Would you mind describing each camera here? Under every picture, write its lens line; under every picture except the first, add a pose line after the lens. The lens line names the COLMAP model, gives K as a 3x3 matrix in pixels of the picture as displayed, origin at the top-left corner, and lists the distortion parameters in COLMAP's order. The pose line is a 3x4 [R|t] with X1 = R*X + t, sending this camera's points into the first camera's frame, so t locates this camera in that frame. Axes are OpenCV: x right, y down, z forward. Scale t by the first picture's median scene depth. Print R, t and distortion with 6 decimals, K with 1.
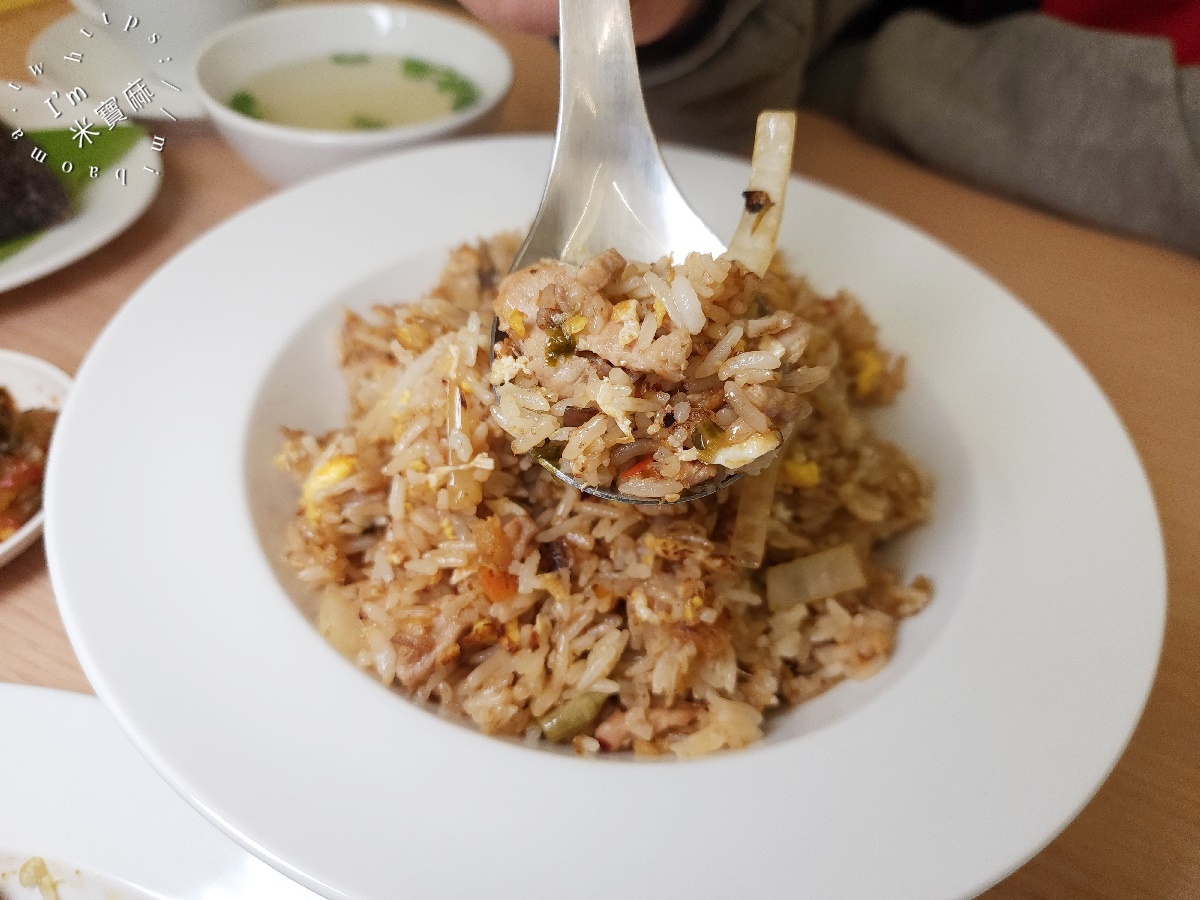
lens RADIAL K [[828.9, 0, 556.4], [0, 828.9, 450.8], [0, 0, 1]] dist [0.011058, -0.027962]
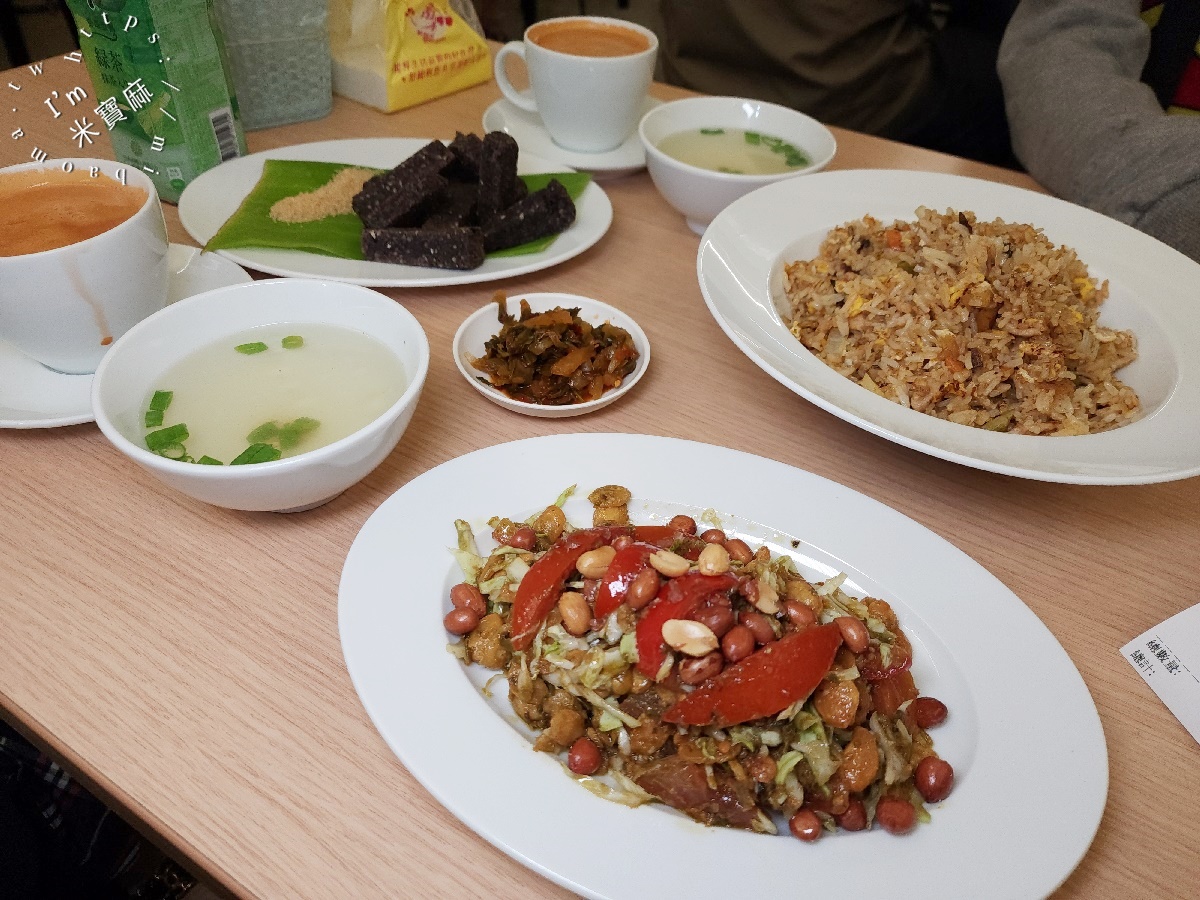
lens RADIAL K [[779.1, 0, 594.8], [0, 779.1, 459.6], [0, 0, 1]] dist [0.031520, -0.022642]
pose [[0.999683, -0.024043, -0.007487, -0.899636], [0.023573, 0.998064, -0.057558, 0.459844], [0.008857, 0.057364, 0.998314, -0.878340]]
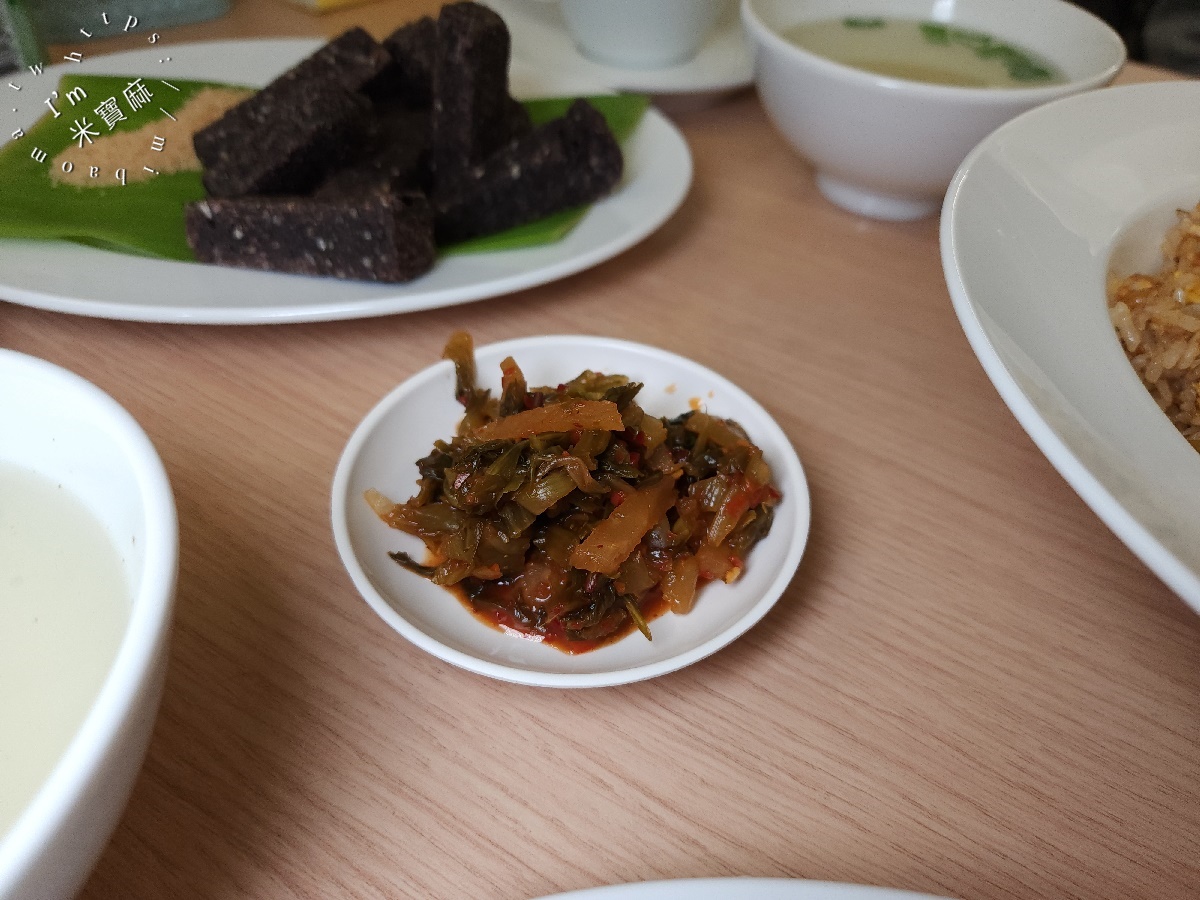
lens RADIAL K [[828.9, 0, 604.5], [0, 828.9, 455.9], [0, 0, 1]] dist [0.011058, -0.027962]
pose [[0.999412, -0.016621, -0.029997, -0.962211], [0.015398, 0.999059, -0.040539, 0.022168], [0.030642, 0.040053, 0.998728, 0.327972]]
